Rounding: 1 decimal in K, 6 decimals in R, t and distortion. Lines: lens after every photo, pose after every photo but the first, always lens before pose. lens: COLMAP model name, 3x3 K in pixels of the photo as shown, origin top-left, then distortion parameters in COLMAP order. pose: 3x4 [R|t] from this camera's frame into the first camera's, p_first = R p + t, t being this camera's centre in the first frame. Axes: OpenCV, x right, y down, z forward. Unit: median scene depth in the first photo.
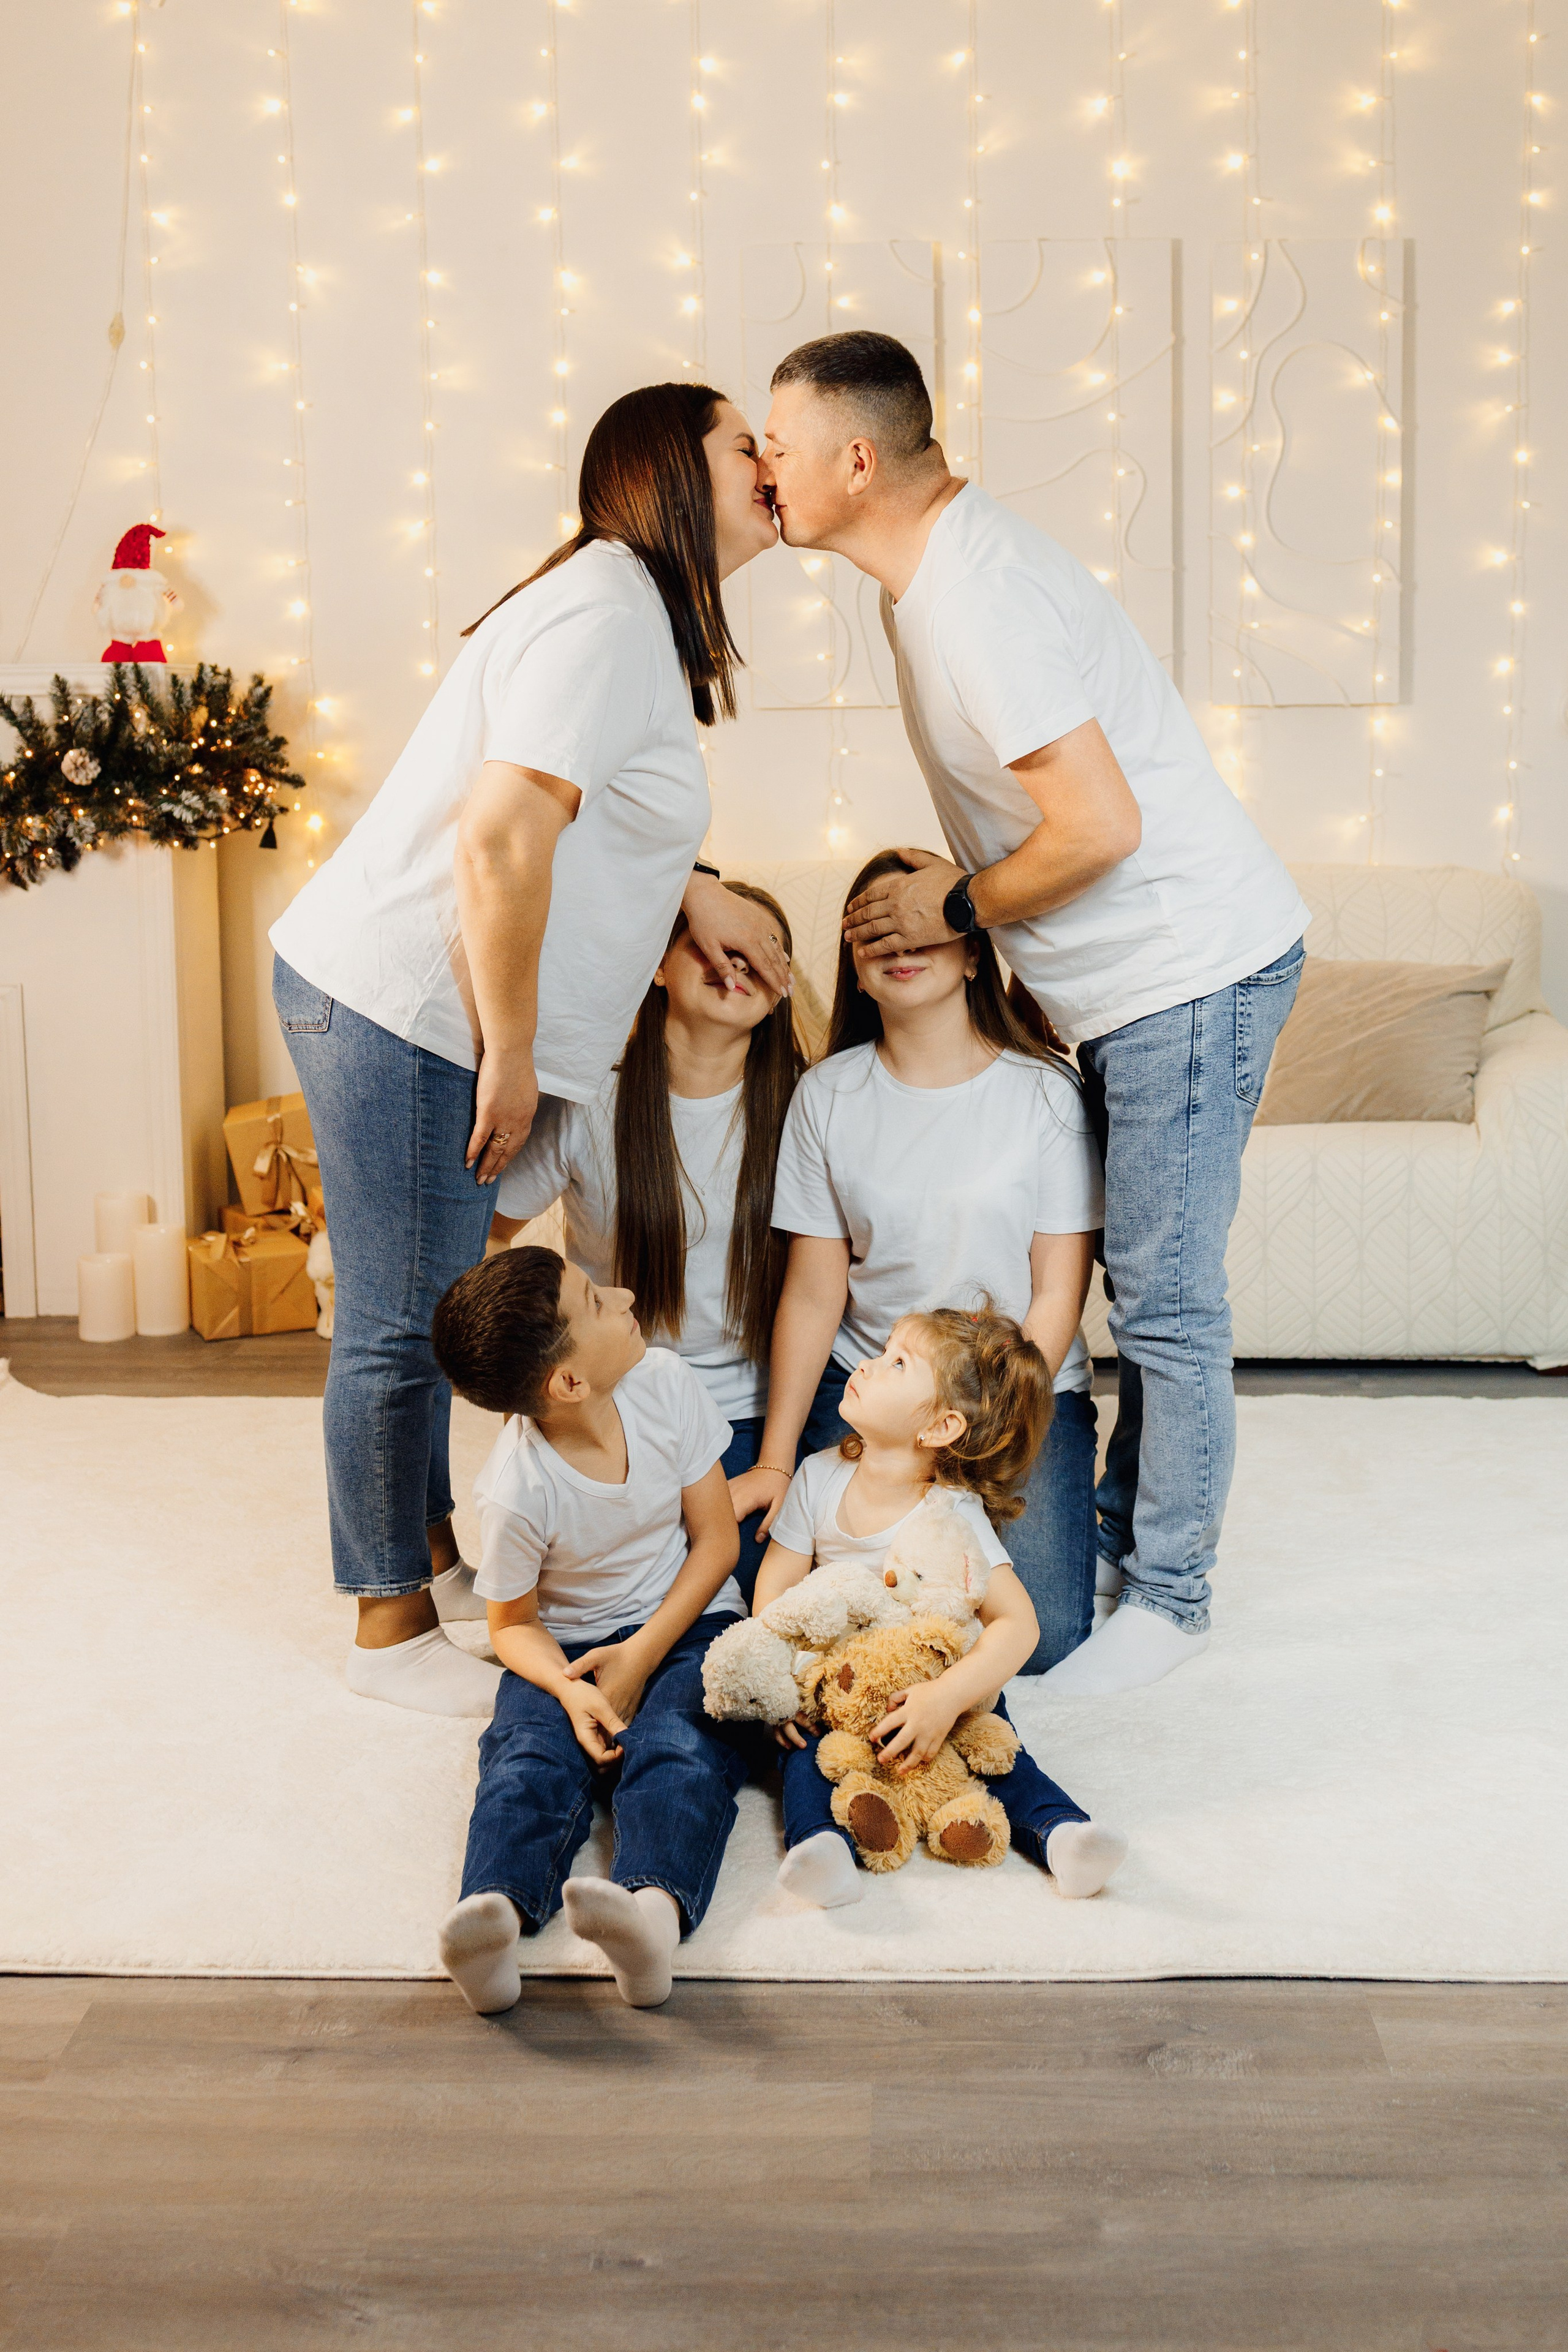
lens RADIAL K [[2631.3, 0, 898.3], [0, 2631.3, 1026.9], [0, 0, 1]] dist [0.020896, -0.019553]
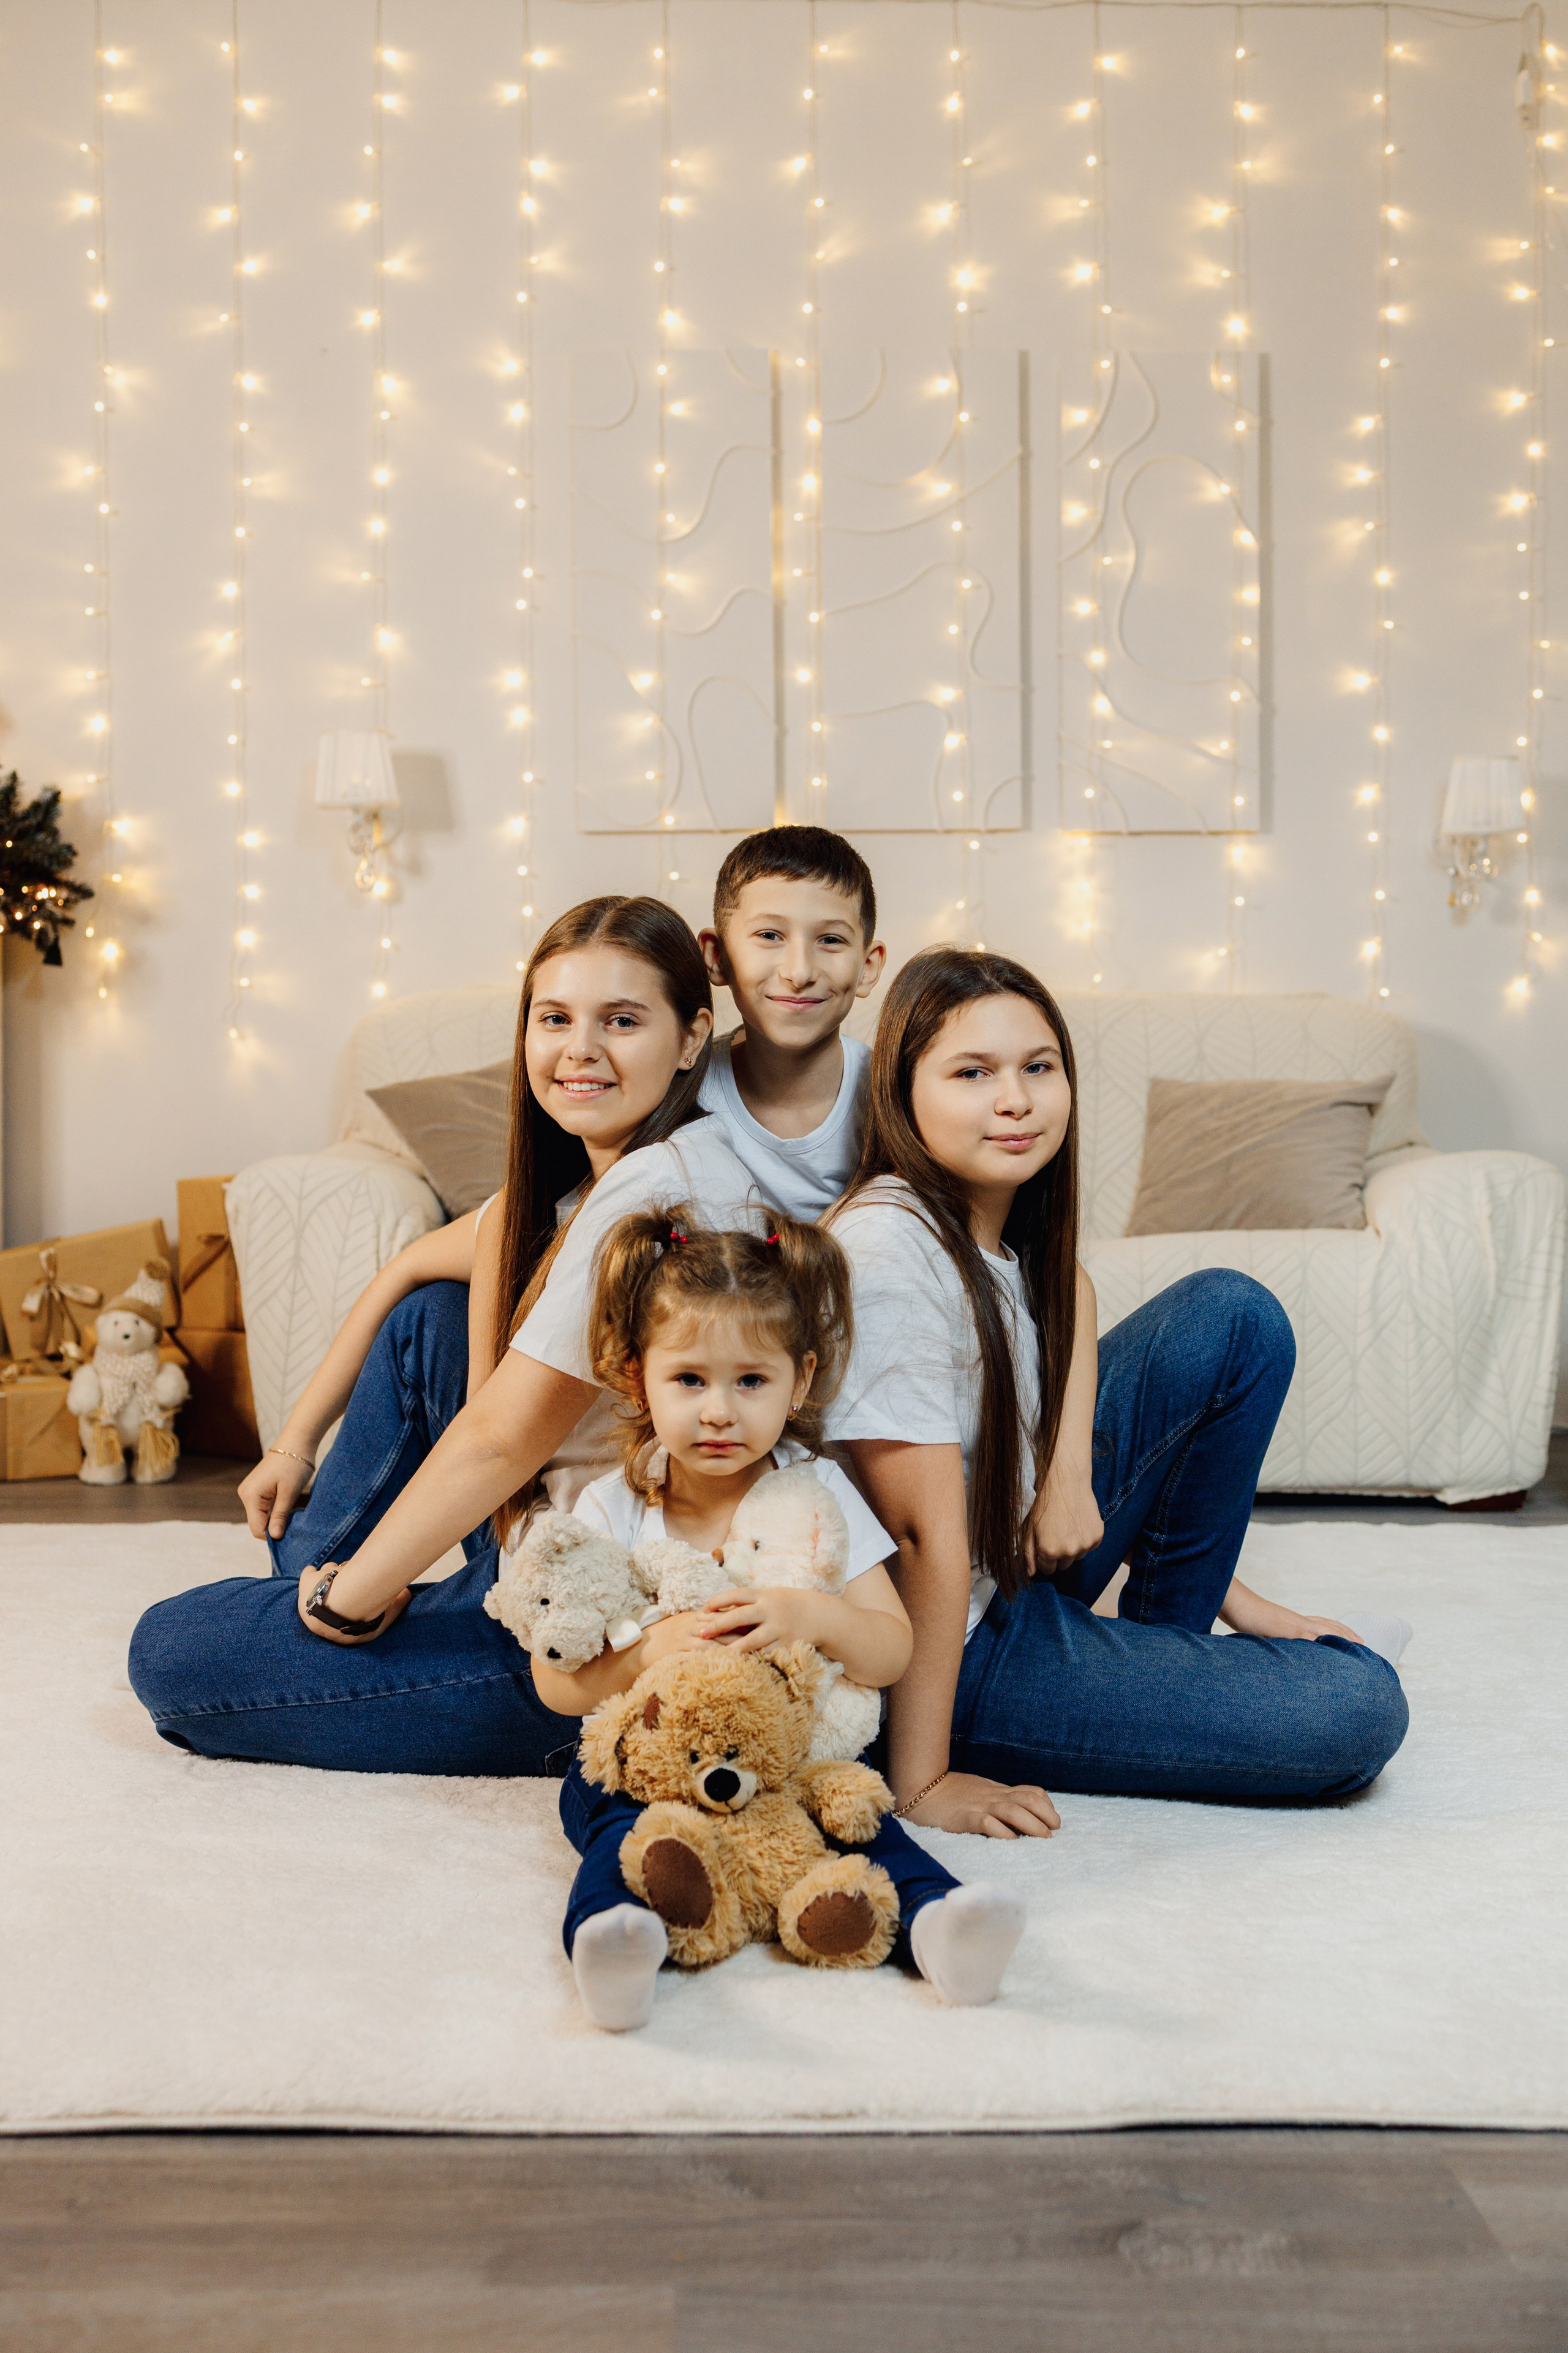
lens RADIAL K [[2292.2, 0, 781.0], [0, 2292.2, 1185.9], [0, 0, 1]] dist [0.014846, 0.001012]
pose [[0.999773, 0.004427, 0.020820, 0.000973], [-0.002294, 0.994844, -0.101394, 0.097180], [-0.021162, 0.101323, 0.994628, 0.211453]]
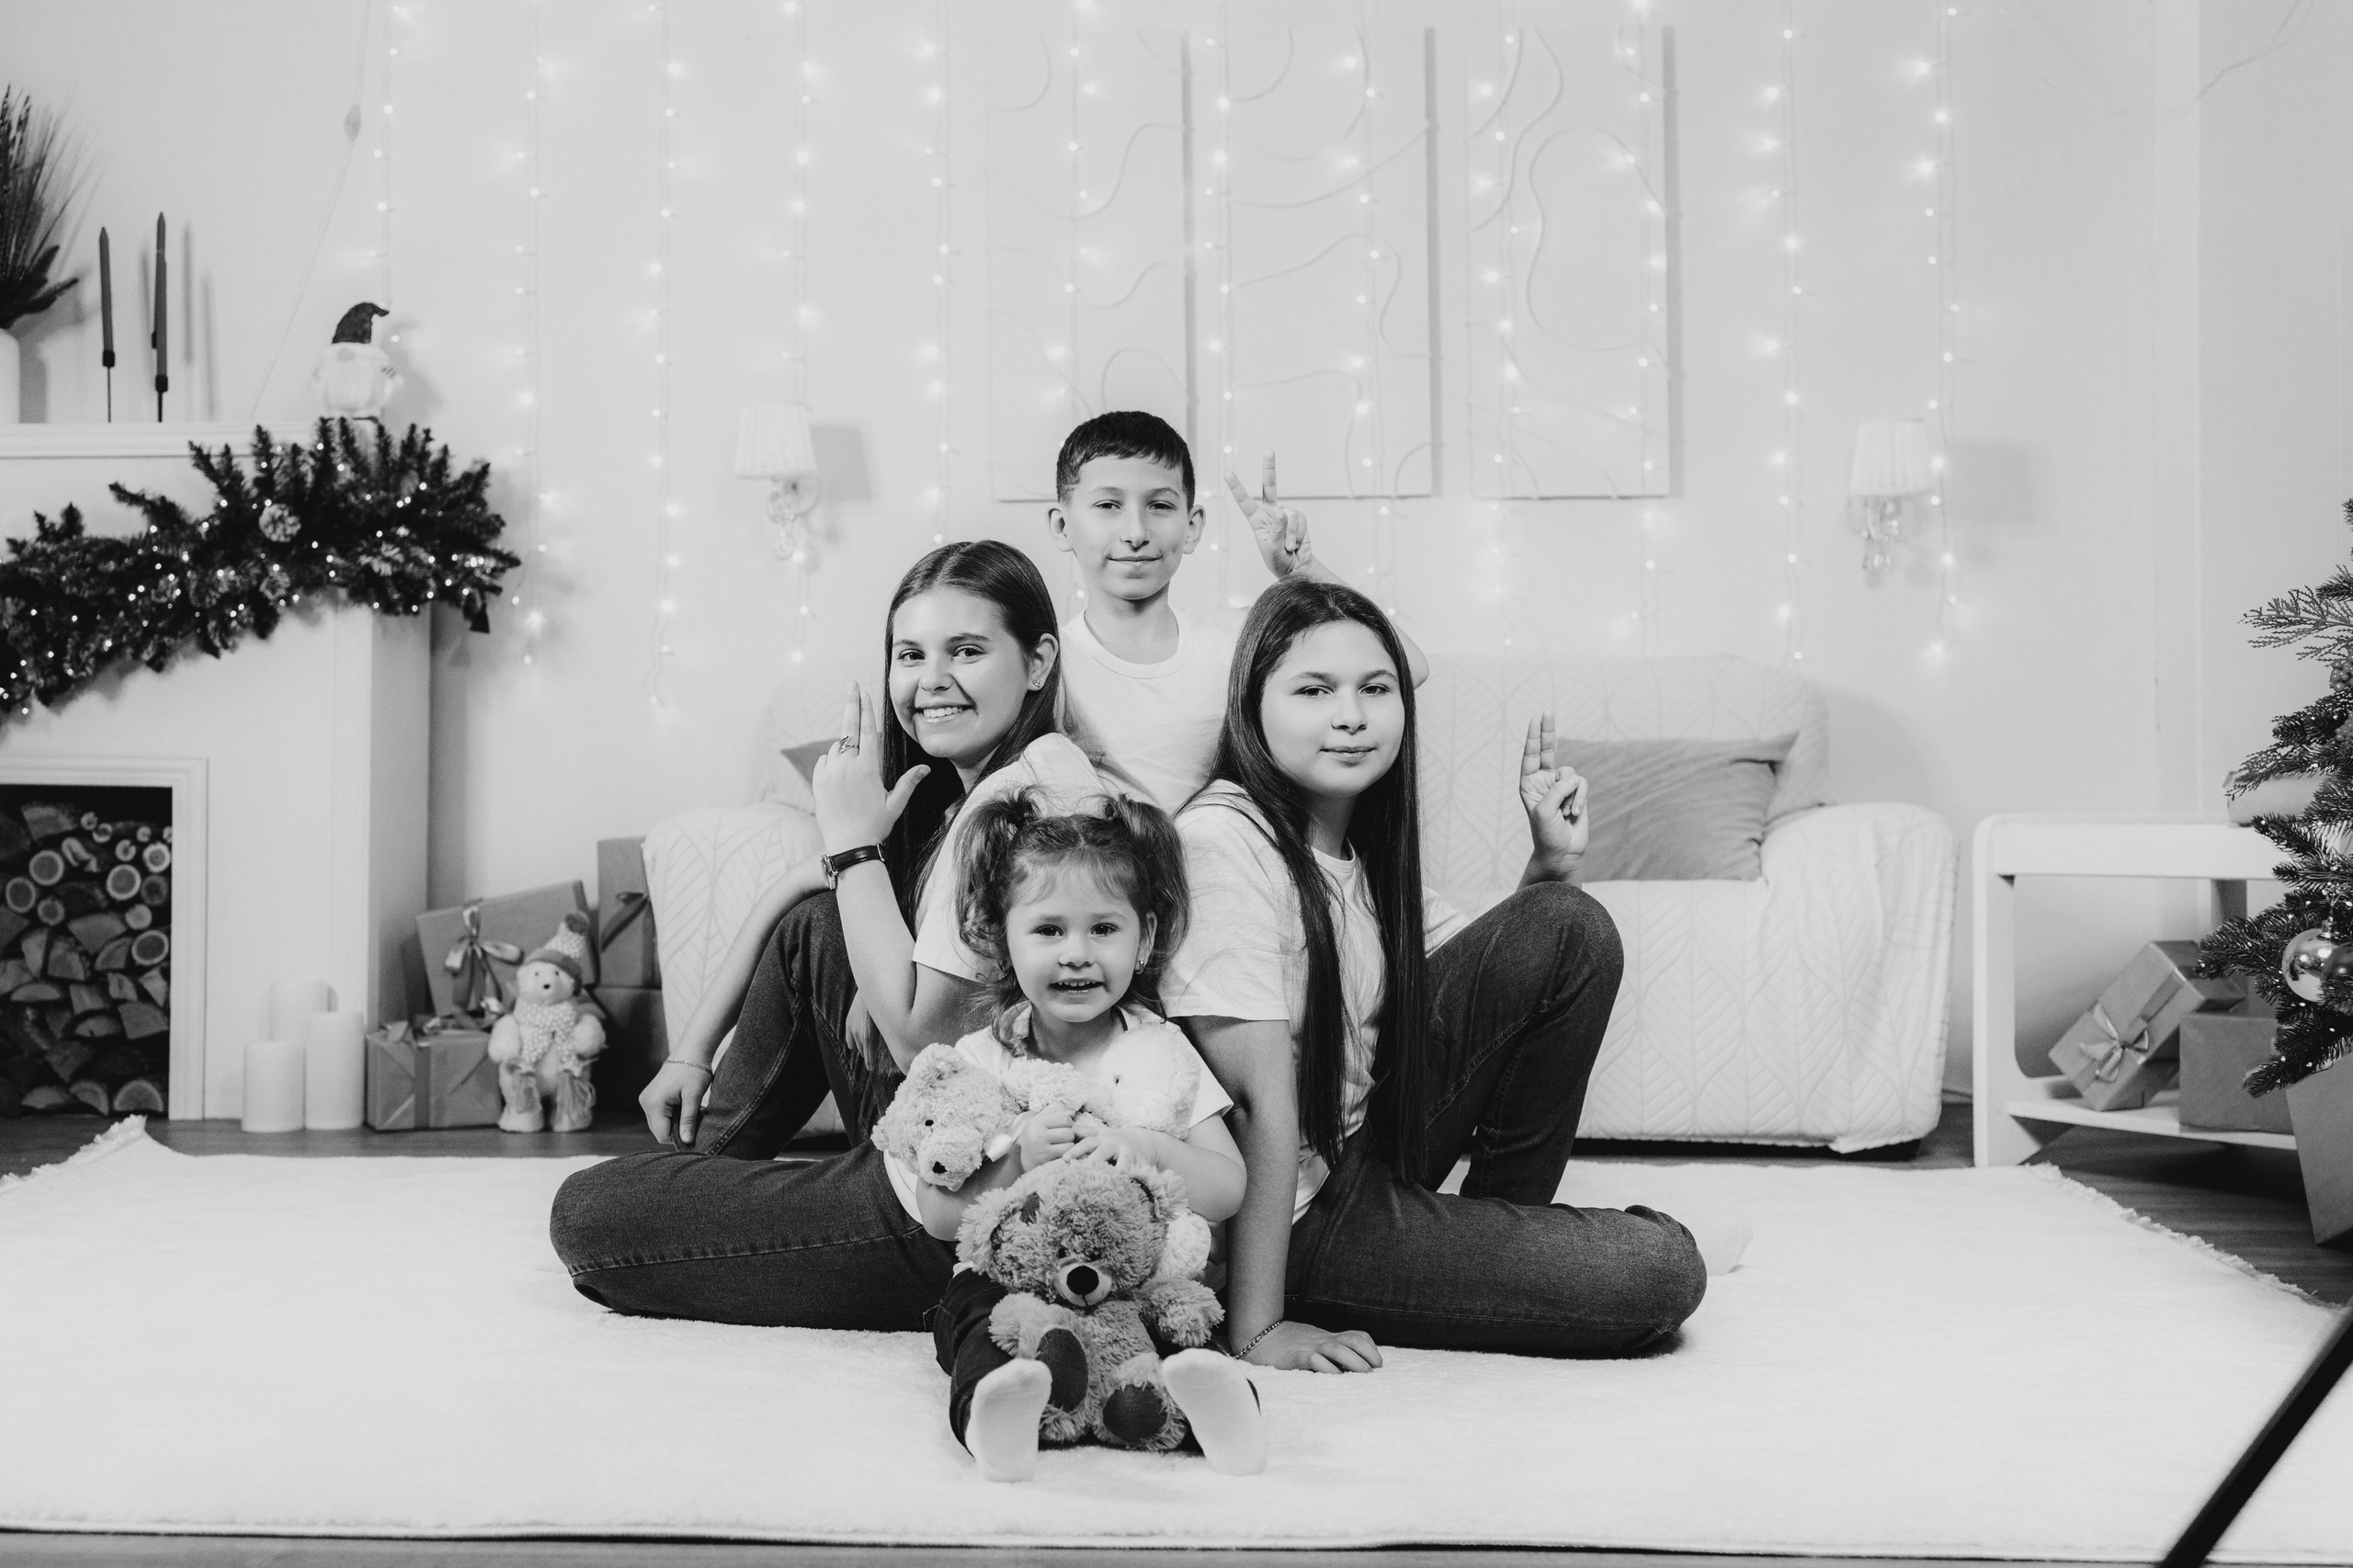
lens RADIAL K [[2515.1, 0, 1145.2], [0, 2515.1, 779.1], [0, 0, 1]] dist [0.018330, -0.004979]
pose [[0.999724, 0.004203, -0.023131, 0.024023], [-0.007678, 0.988305, -0.152294, 0.129910], [0.022221, 0.152429, 0.988065, 0.122292]]
